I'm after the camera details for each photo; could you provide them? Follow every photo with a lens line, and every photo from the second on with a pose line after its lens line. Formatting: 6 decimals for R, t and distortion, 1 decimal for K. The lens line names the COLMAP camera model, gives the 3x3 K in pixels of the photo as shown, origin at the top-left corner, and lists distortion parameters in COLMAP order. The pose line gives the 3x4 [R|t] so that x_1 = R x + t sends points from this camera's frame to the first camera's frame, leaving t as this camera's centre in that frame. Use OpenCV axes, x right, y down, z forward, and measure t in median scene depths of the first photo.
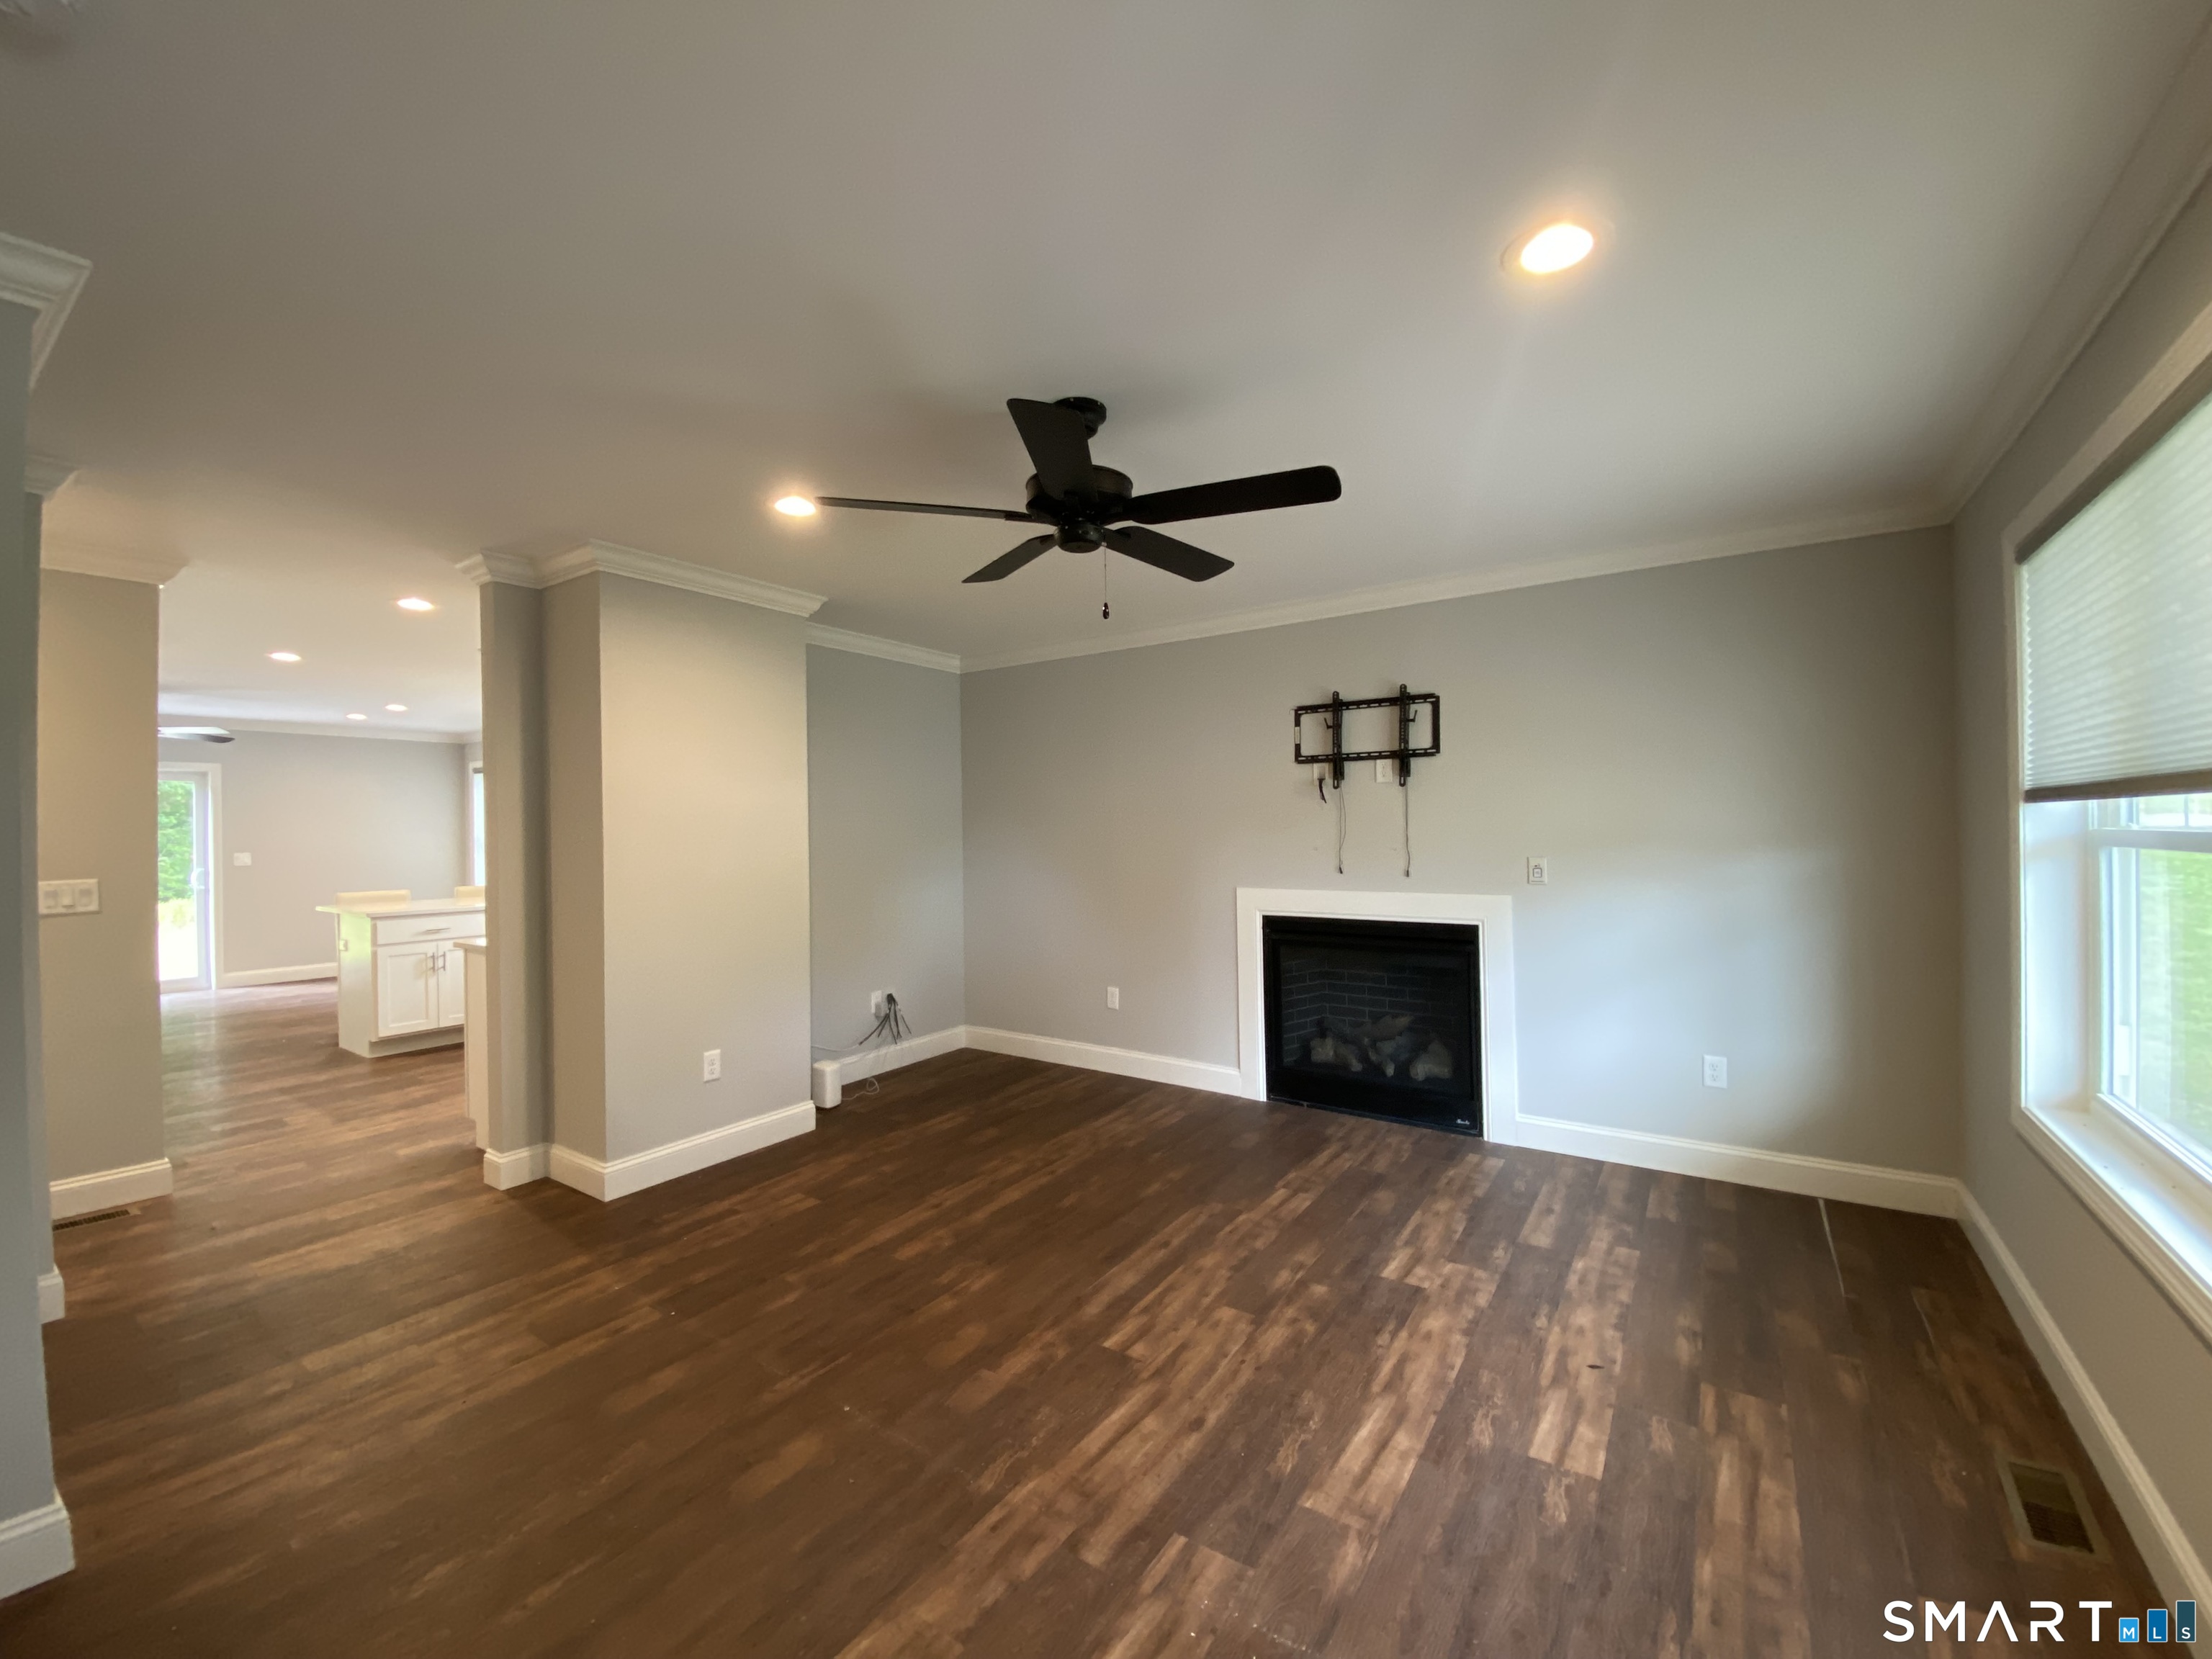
lens RADIAL K [[893.5, 0, 1106.0], [0, 893.5, 829.5], [0, 0, 1]] dist [0.000265, -0.005763]
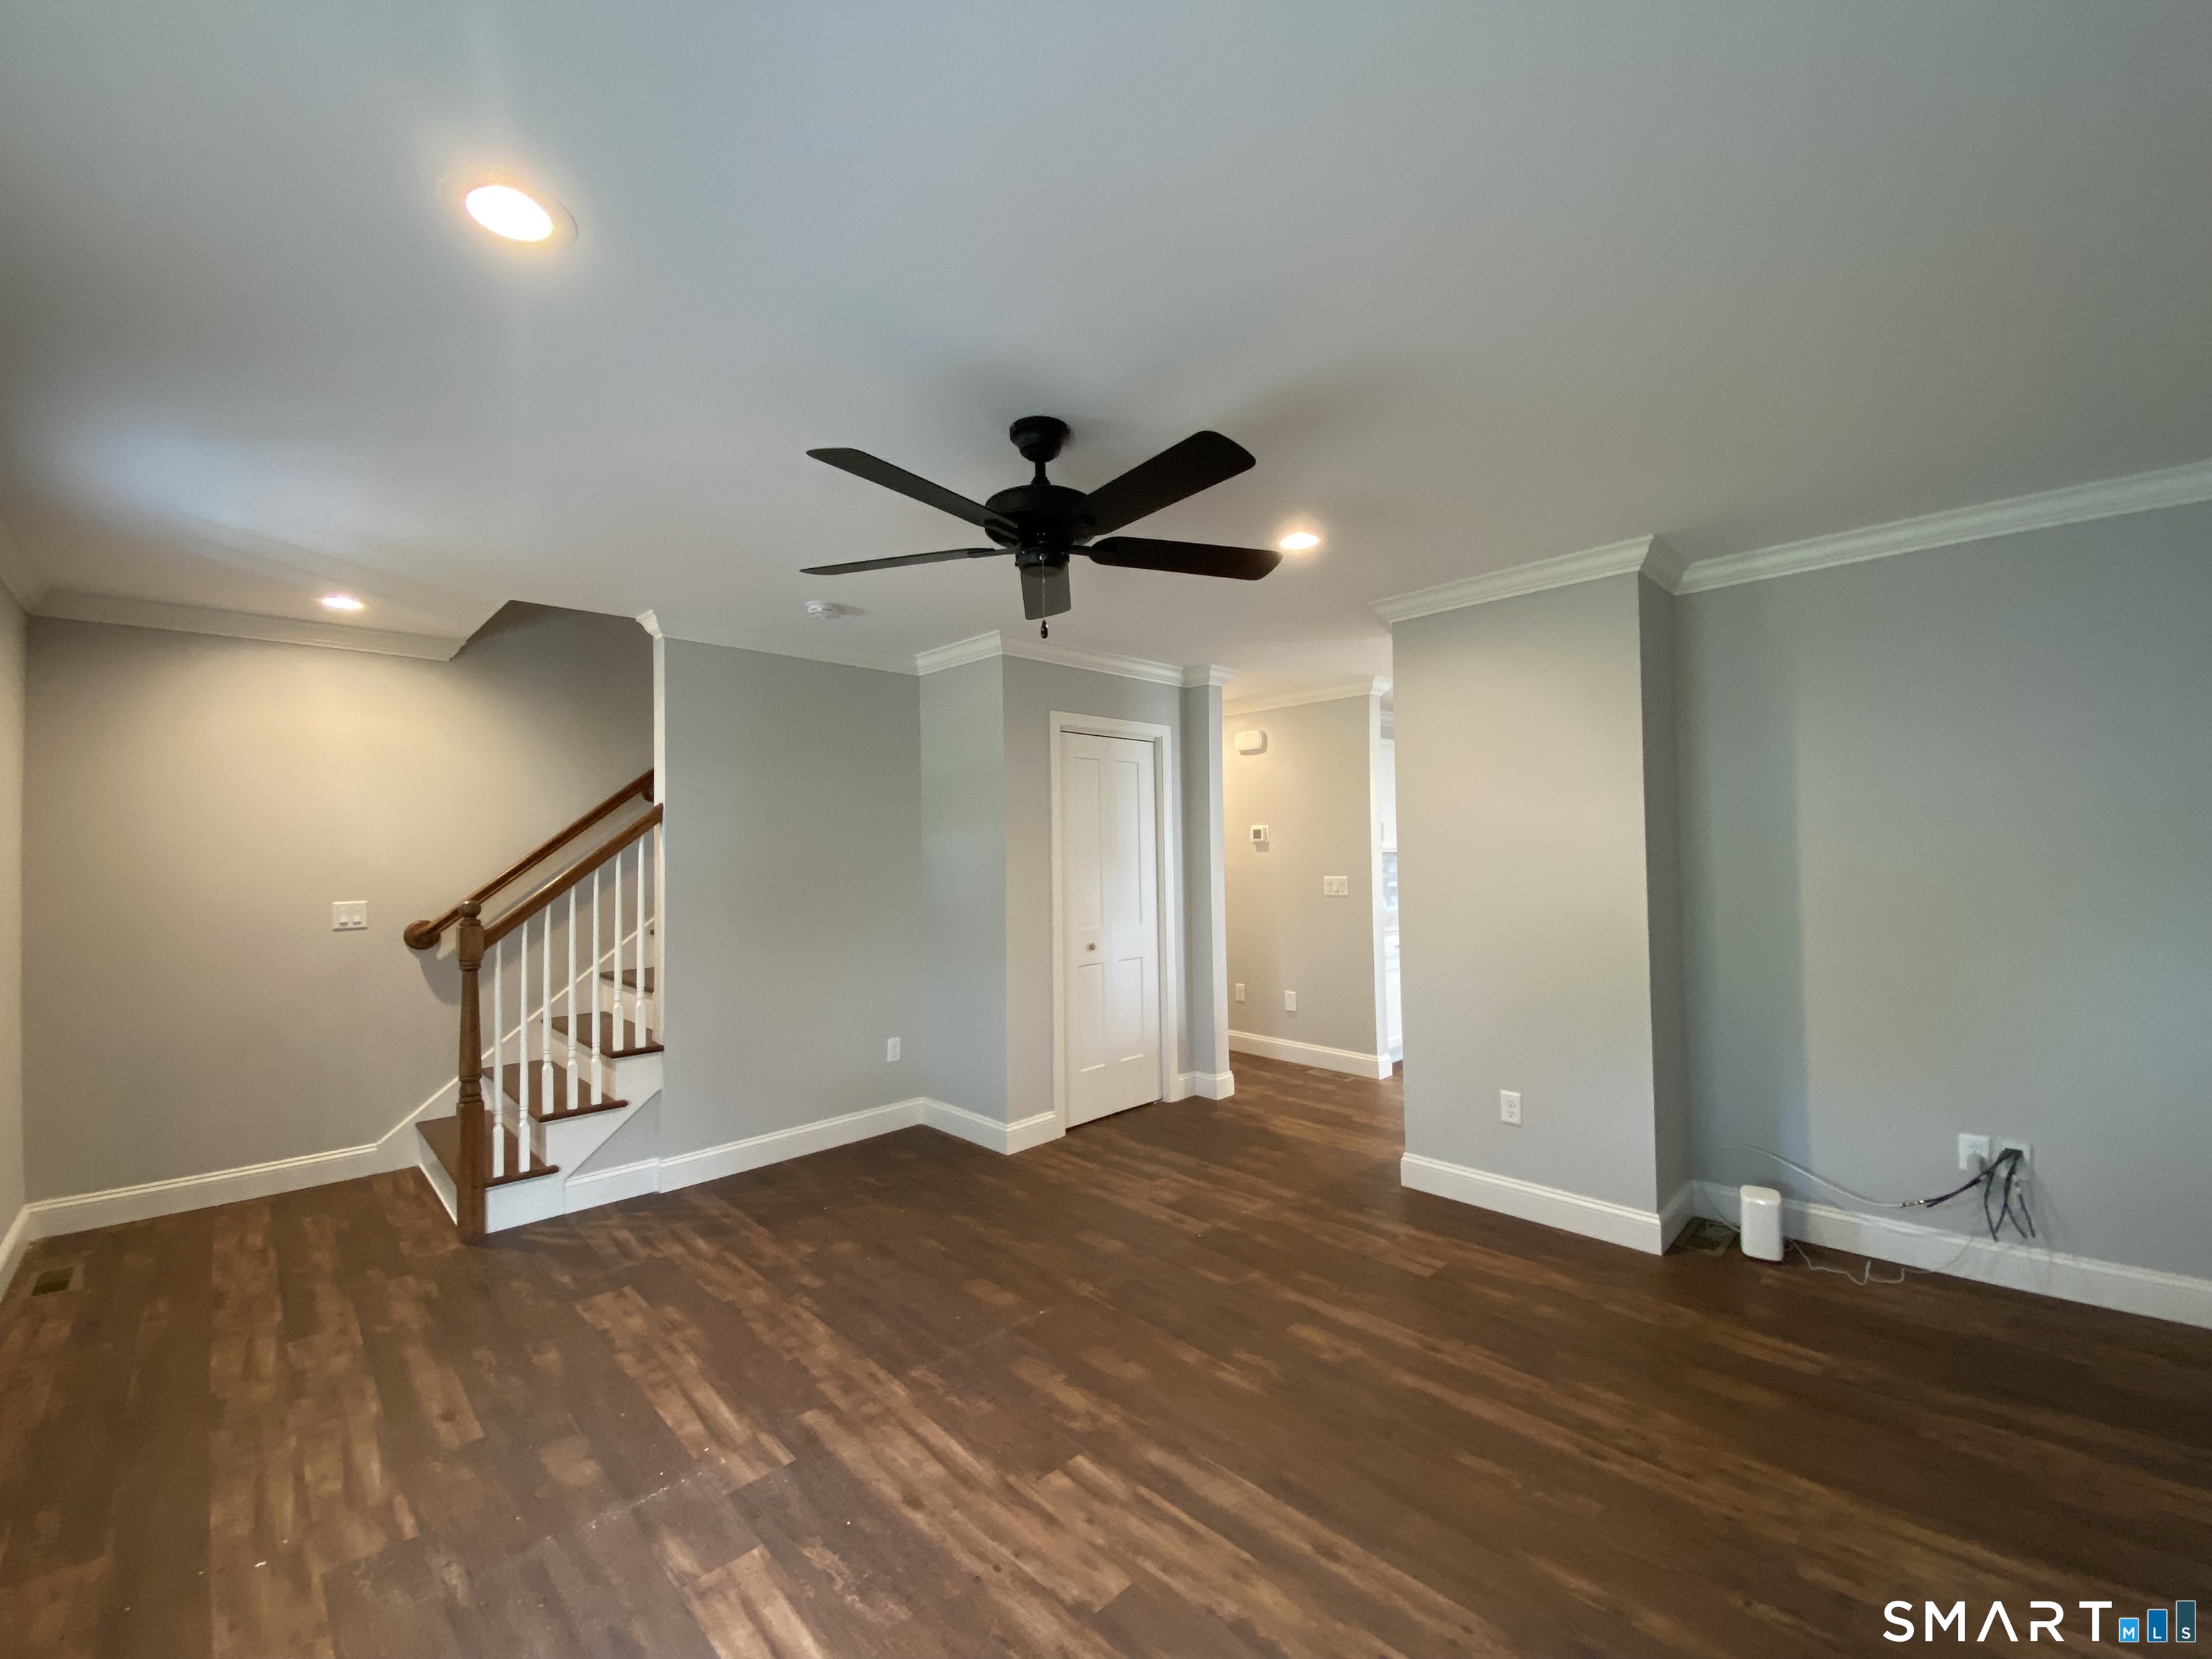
lens RADIAL K [[903.7, 0, 1103.2], [0, 903.7, 828.4], [0, 0, 1]] dist [0.051278, -0.029981]
pose [[-0.205752, -0.007465, -0.978576, 0.895242], [0.021866, 0.999686, -0.012223, -0.033656], [0.978360, -0.023913, -0.205524, 1.232099]]
